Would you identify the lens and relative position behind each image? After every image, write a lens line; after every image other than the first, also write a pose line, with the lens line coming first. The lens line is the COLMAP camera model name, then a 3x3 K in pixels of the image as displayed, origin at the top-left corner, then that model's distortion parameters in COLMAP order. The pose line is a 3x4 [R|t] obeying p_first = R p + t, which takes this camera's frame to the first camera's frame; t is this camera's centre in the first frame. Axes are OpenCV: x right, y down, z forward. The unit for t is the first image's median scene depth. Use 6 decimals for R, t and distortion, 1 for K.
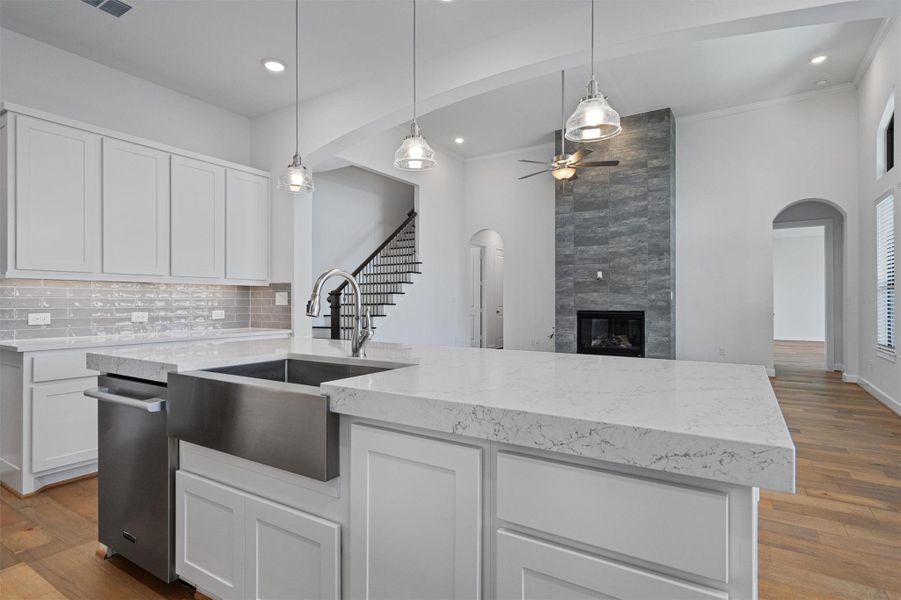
lens RADIAL K [[465.9, 0, 447.2], [0, 465.9, 300.7], [0, 0, 1]] dist [0.000295, 0.003613]
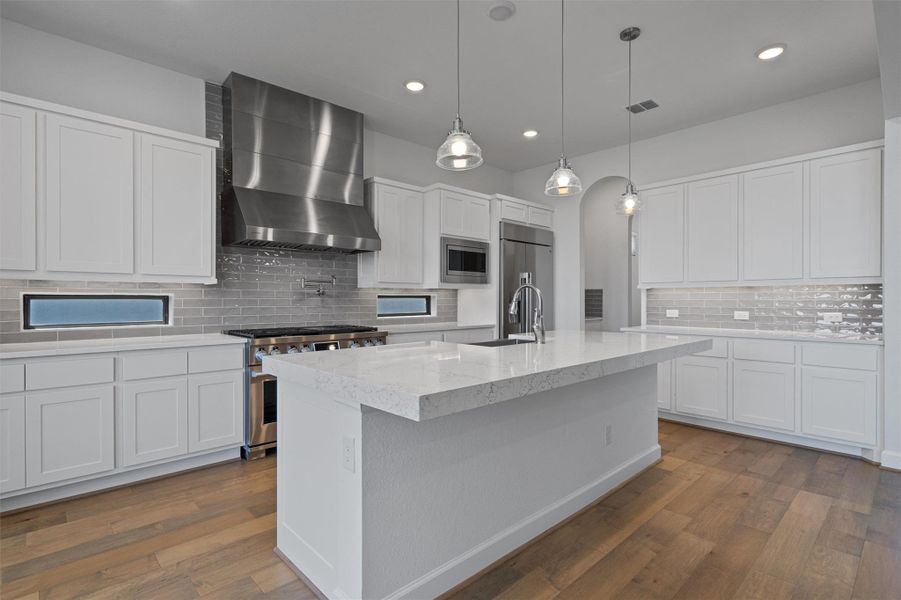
lens RADIAL K [[446.2, 0, 452.6], [0, 446.2, 300.9], [0, 0, 1]] dist [0.003381, 0.000287]
pose [[-0.247734, 0.004510, -0.968817, 0.323180], [0.002953, 0.999988, 0.003900, -0.004584], [0.968823, -0.001895, -0.247745, 0.293909]]
